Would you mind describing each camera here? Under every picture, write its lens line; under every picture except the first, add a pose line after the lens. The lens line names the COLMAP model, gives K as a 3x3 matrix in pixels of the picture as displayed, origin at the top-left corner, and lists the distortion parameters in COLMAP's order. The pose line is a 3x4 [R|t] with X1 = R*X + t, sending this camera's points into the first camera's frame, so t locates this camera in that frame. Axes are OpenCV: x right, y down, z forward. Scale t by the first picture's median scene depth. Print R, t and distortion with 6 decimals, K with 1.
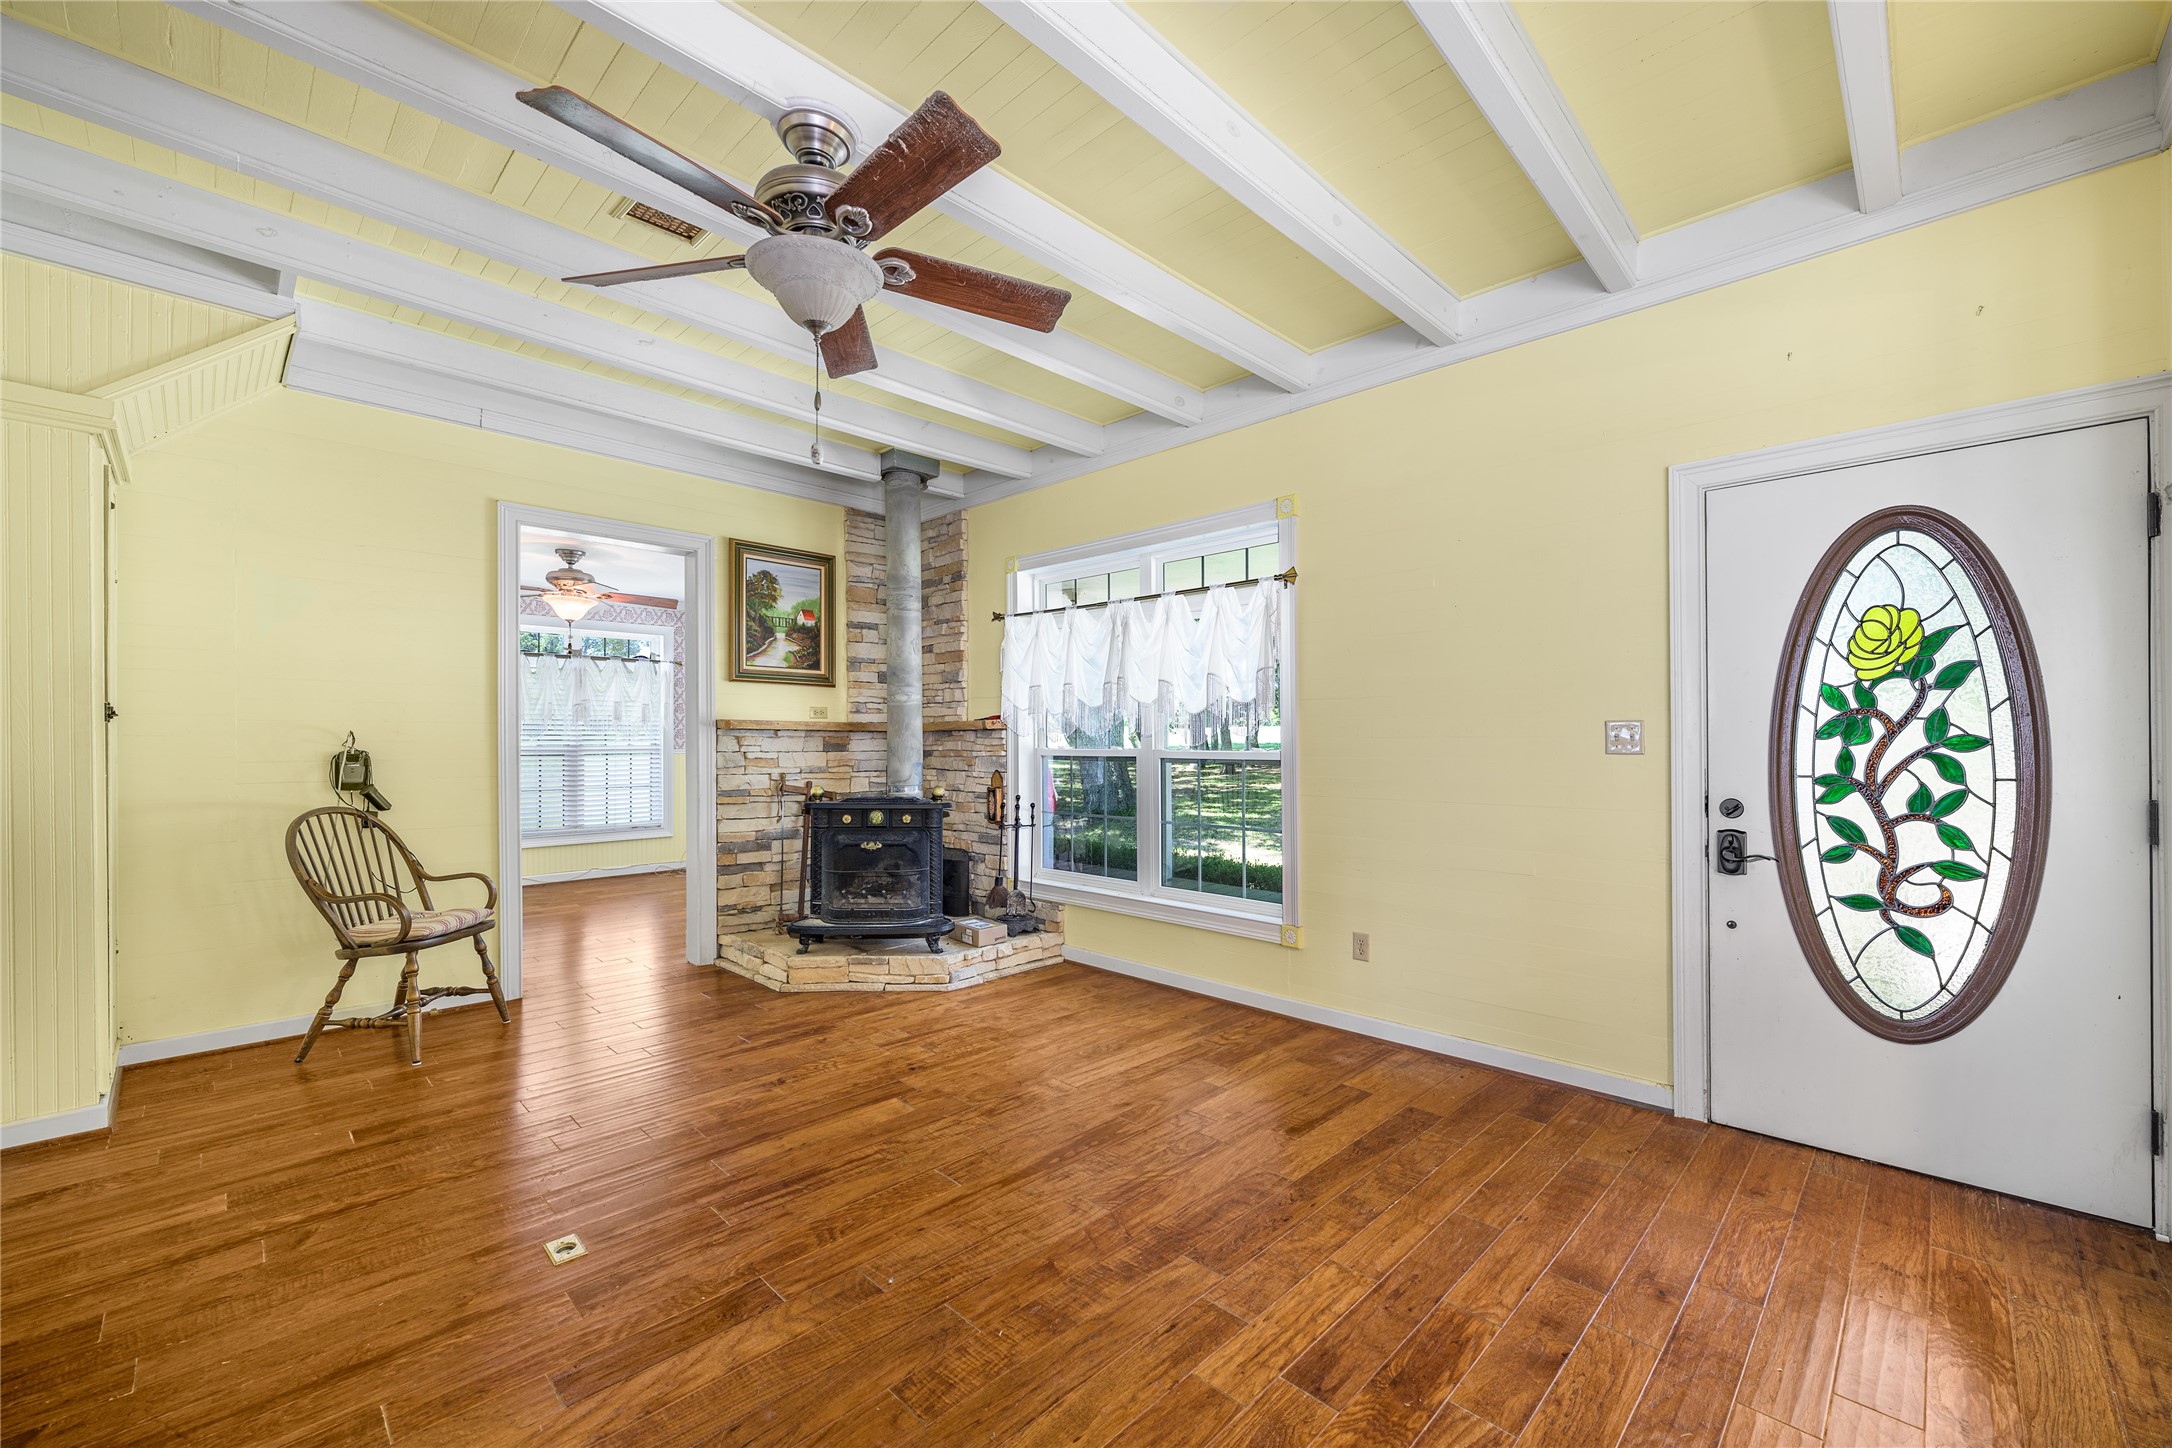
lens RADIAL K [[883.1, 0, 1092.7], [0, 883.1, 737.2], [0, 0, 1]] dist [-0.001167, 0.000125]
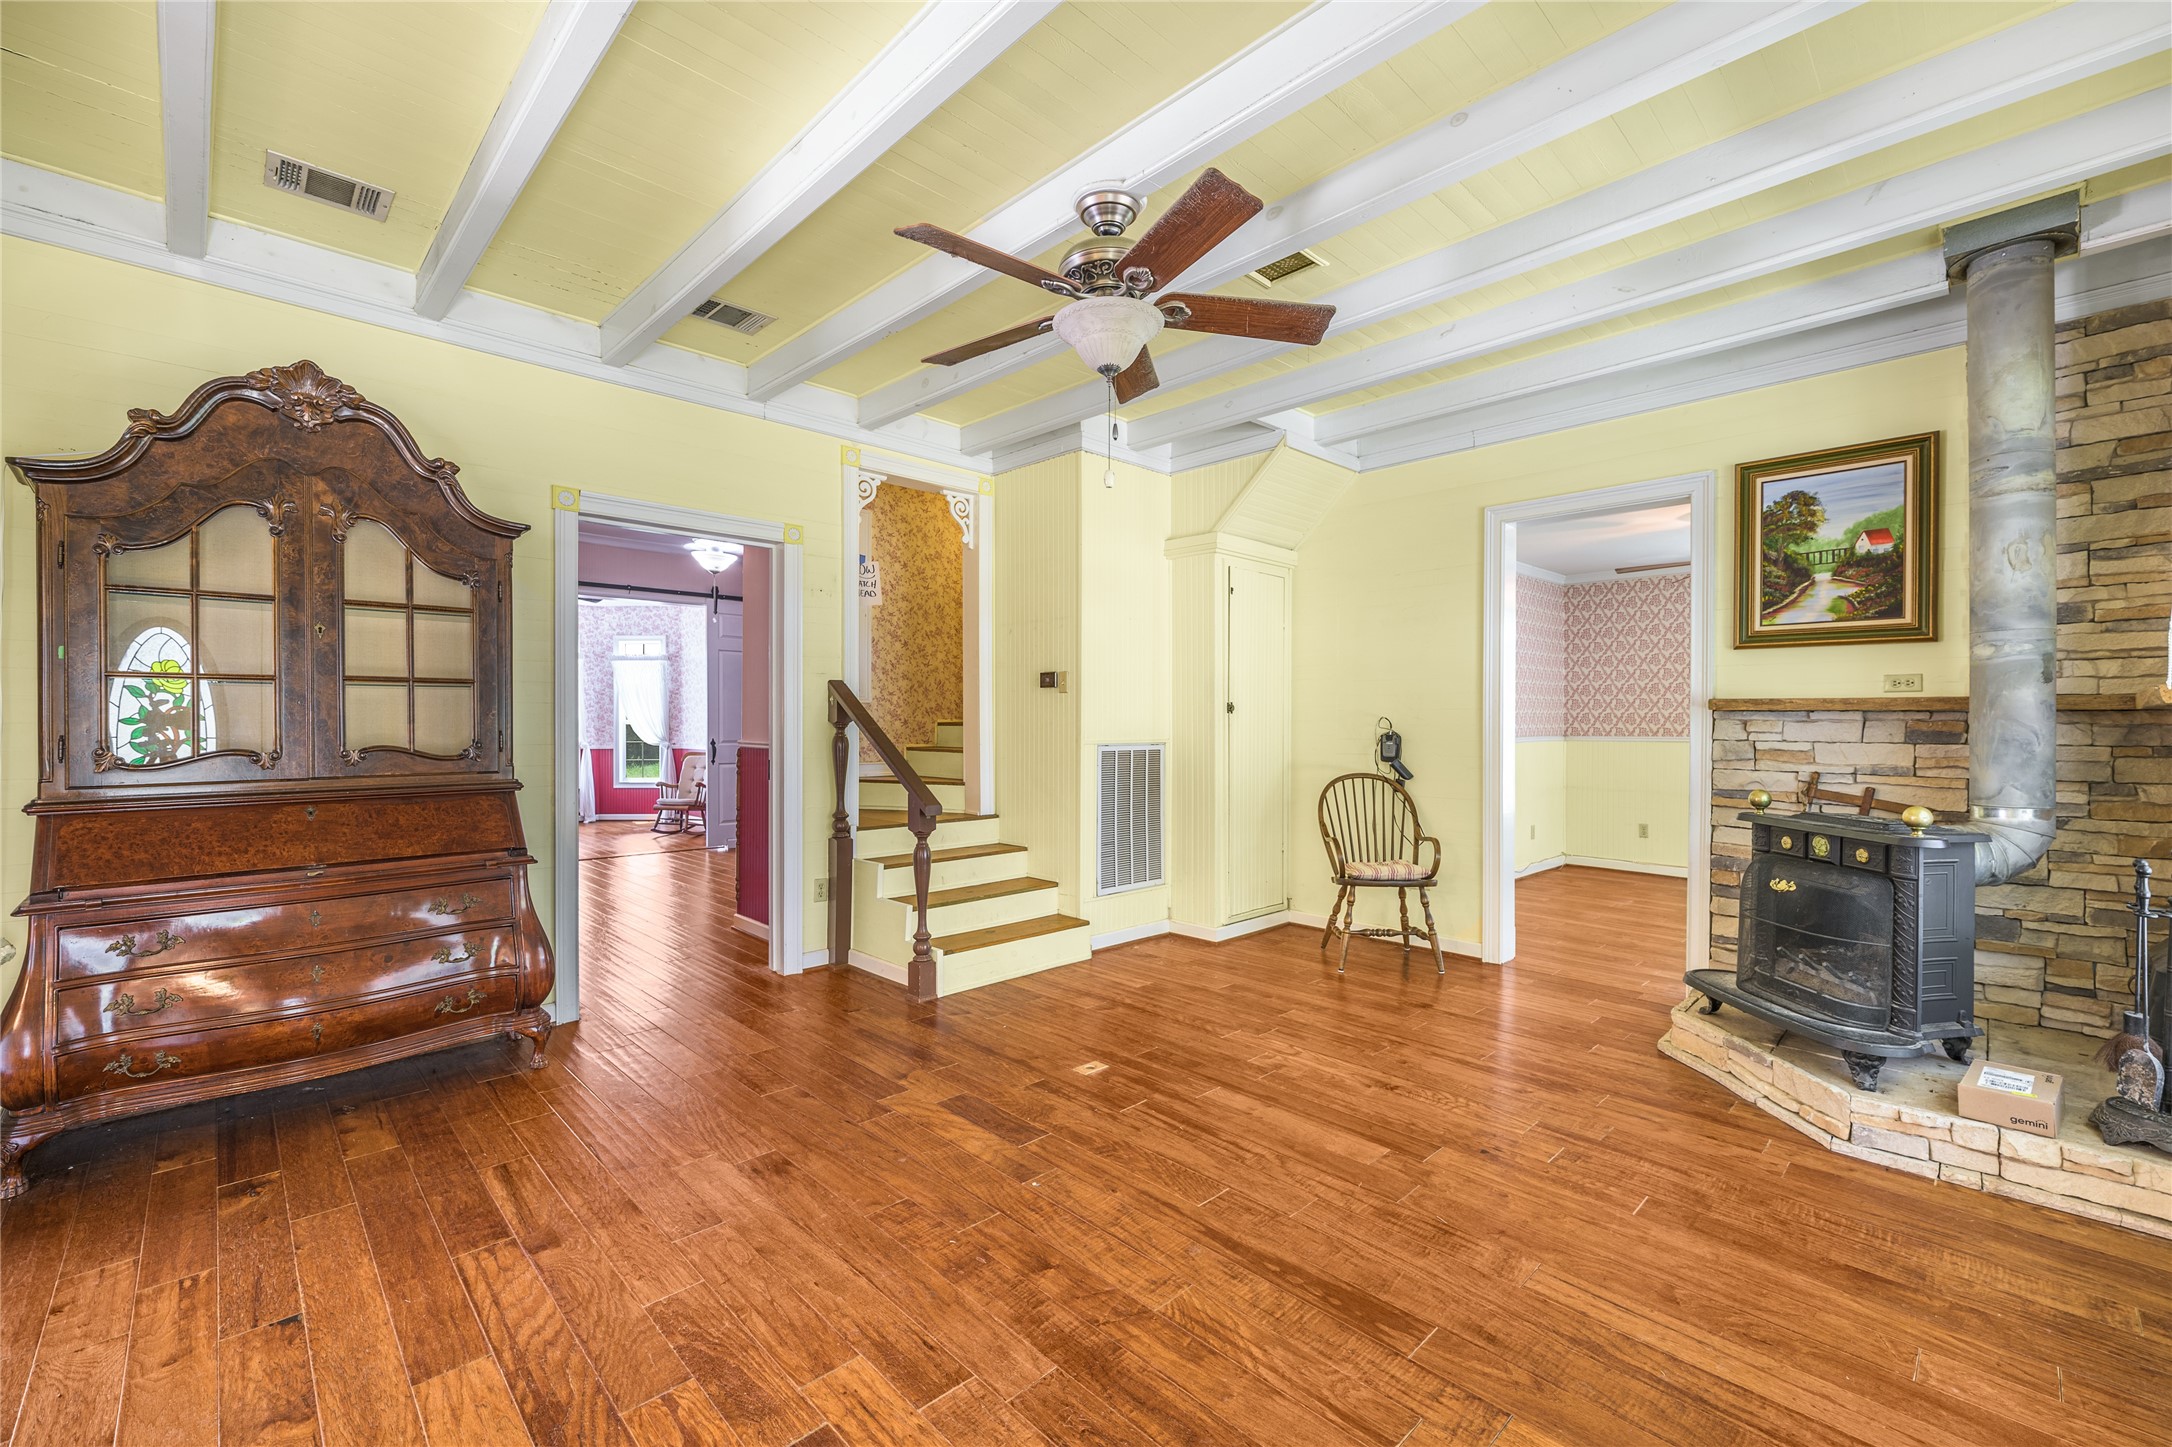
lens RADIAL K [[906.5, 0, 1092.3], [0, 906.5, 723.2], [0, 0, 1]] dist [-0.001634, 0.000188]
pose [[-0.034826, 0.000020, -0.999393, 0.517149], [-0.000066, 1.000000, 0.000022, 0.001993], [0.999393, 0.000067, -0.034826, 0.595174]]
